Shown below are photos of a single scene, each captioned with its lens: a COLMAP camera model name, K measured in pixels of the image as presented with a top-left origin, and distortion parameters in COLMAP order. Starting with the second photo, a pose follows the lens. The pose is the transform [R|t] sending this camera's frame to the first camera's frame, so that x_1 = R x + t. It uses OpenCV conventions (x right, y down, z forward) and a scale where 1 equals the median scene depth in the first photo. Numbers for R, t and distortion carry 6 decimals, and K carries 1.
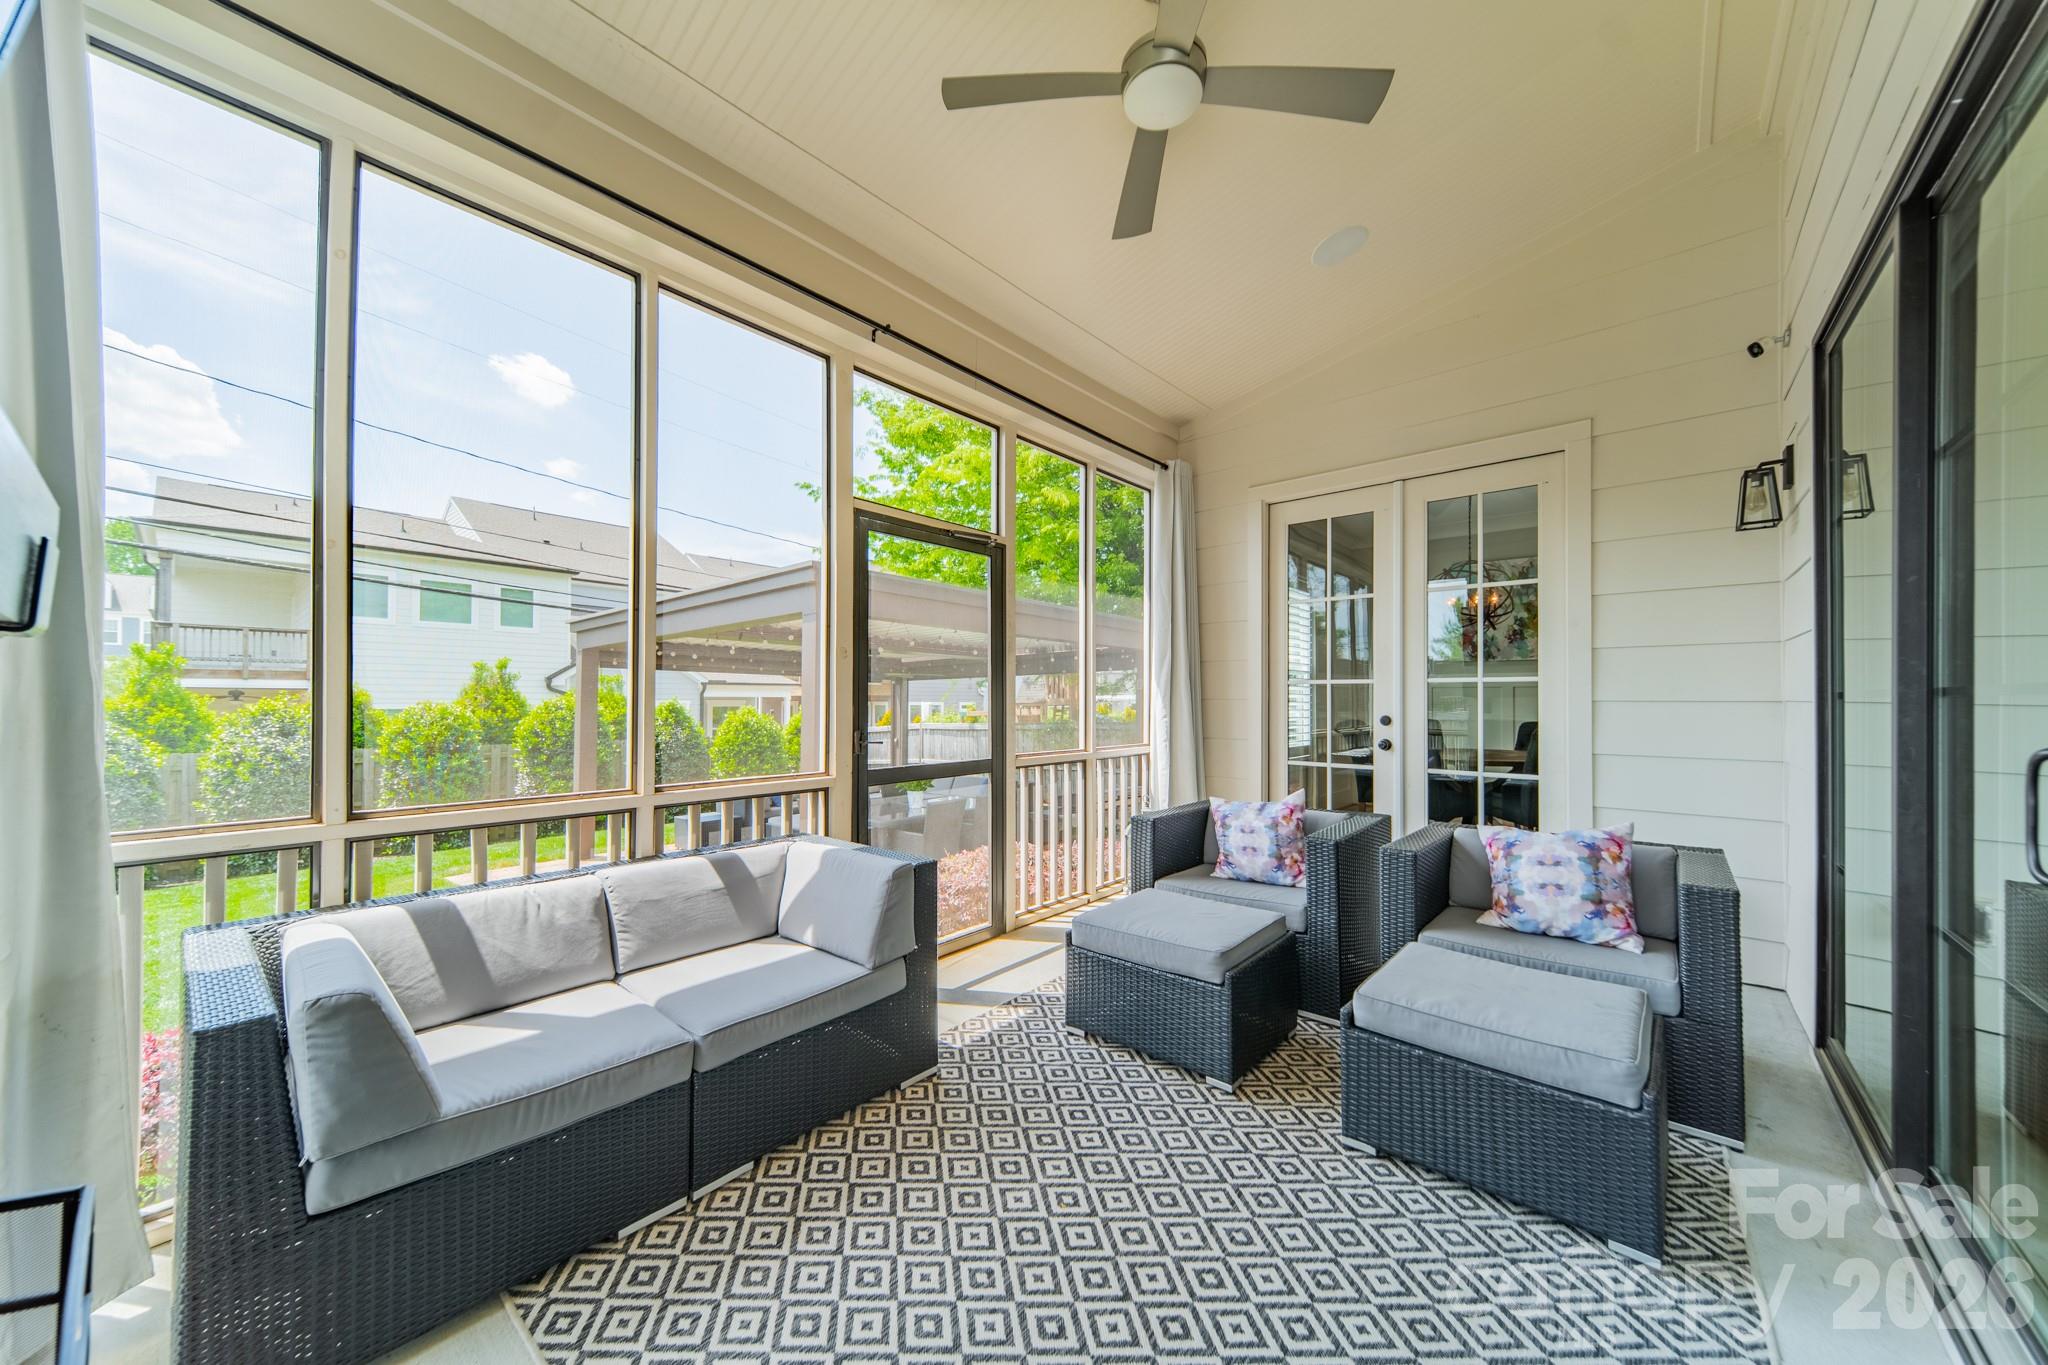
lens RADIAL K [[713.9, 0, 1024.0], [0, 713.9, 682.5], [0, 0, 1]] dist [0.031030, -0.000040]
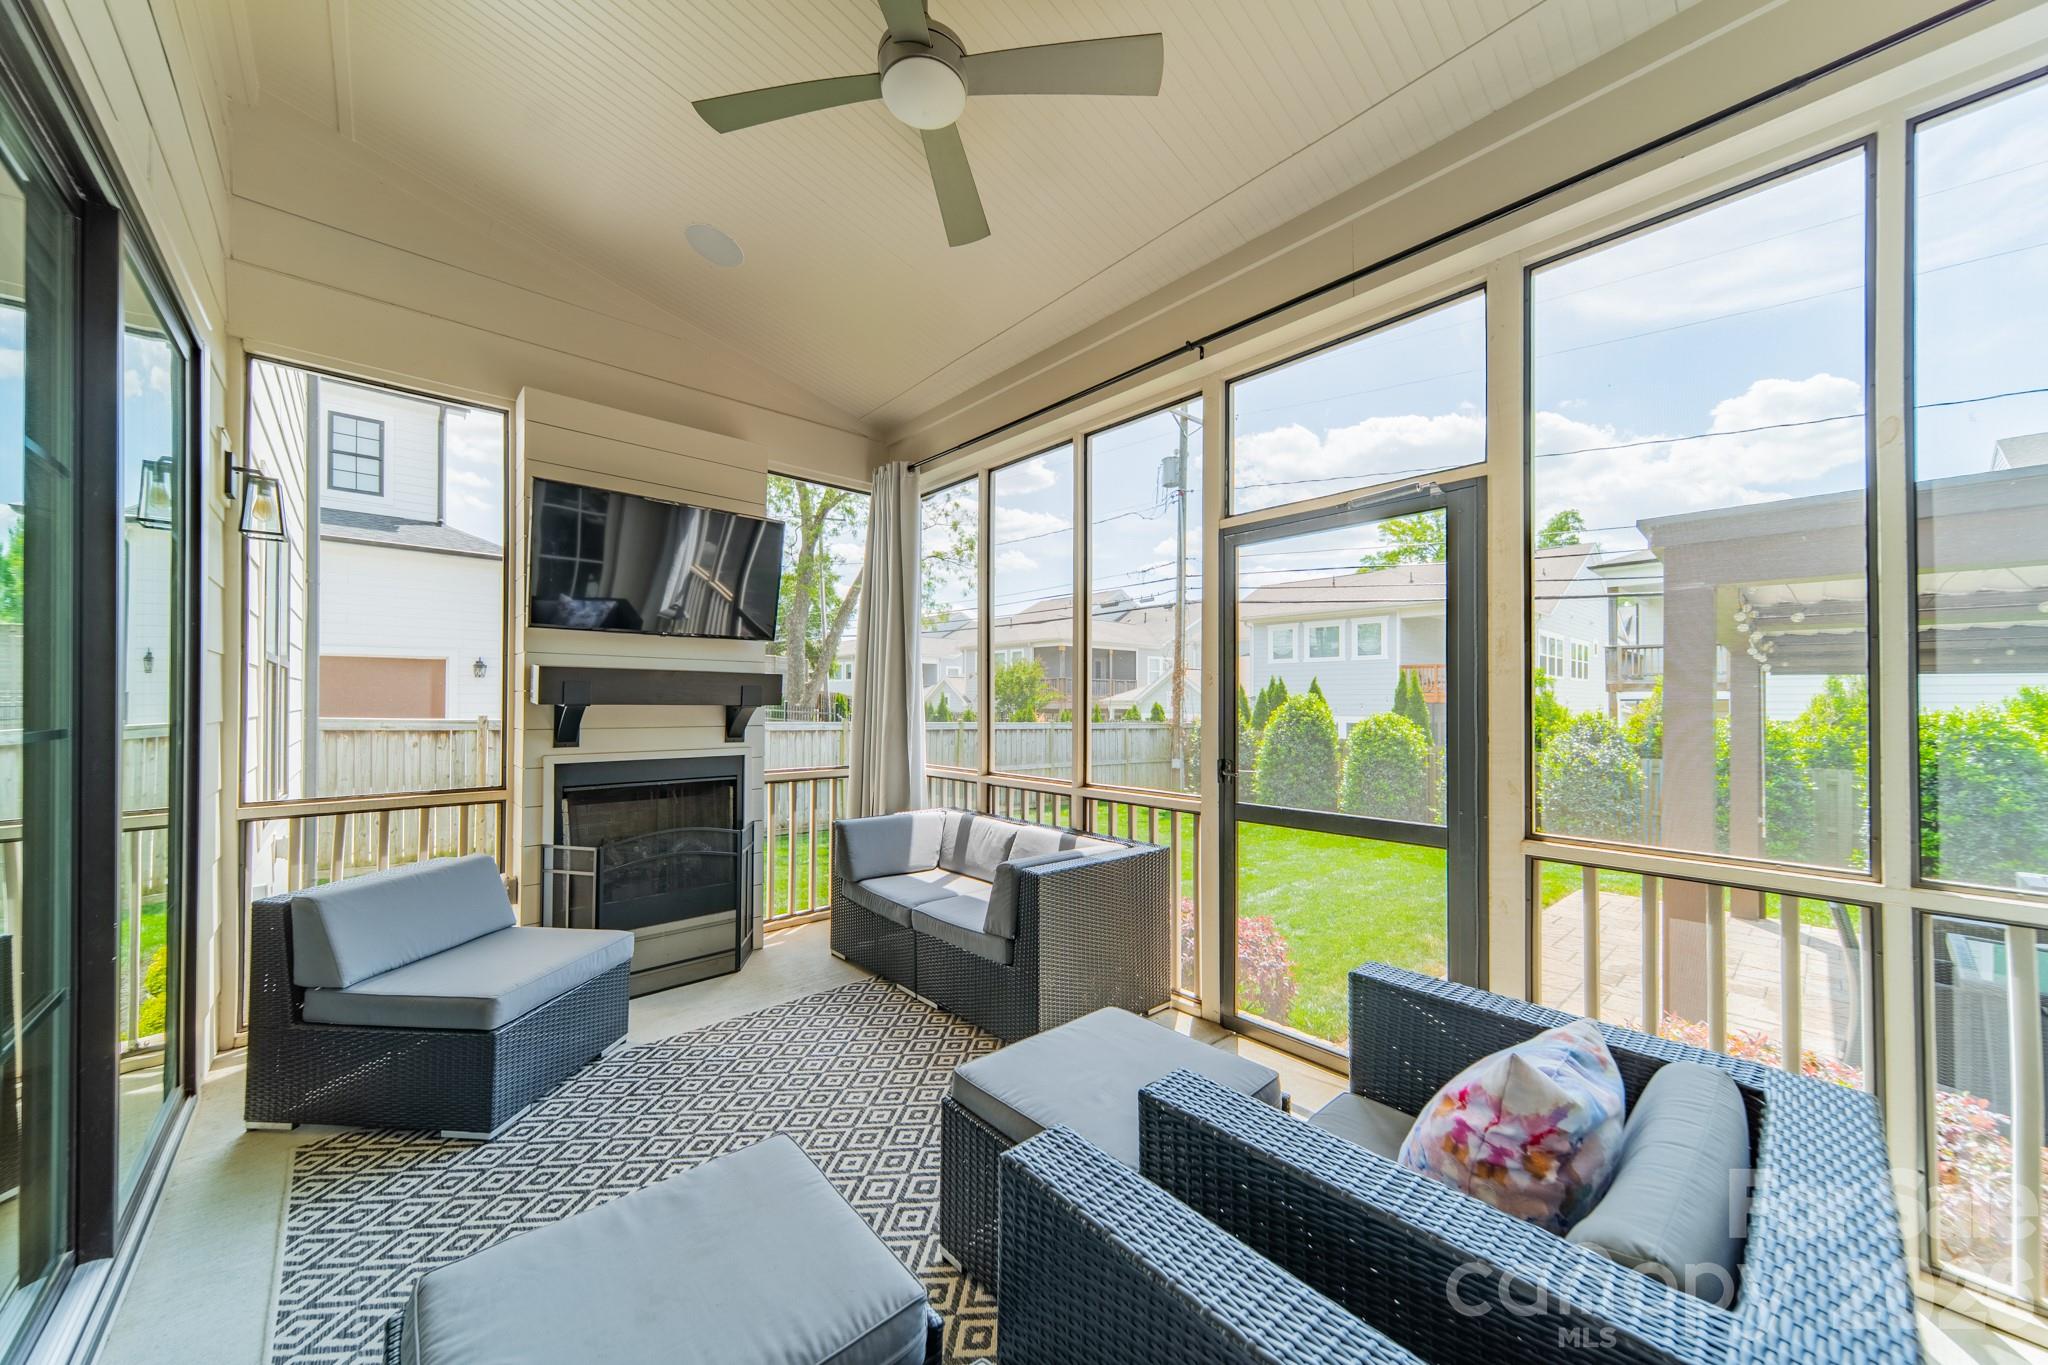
lens RADIAL K [[720.9, 0, 1024.3], [0, 720.9, 690.7], [0, 0, 1]] dist [0.011999, -0.000156]
pose [[-0.112120, -0.043172, -0.992756, 0.486844], [-0.005420, 0.999067, -0.042834, 0.012221], [0.993680, 0.000578, -0.112249, 0.546611]]
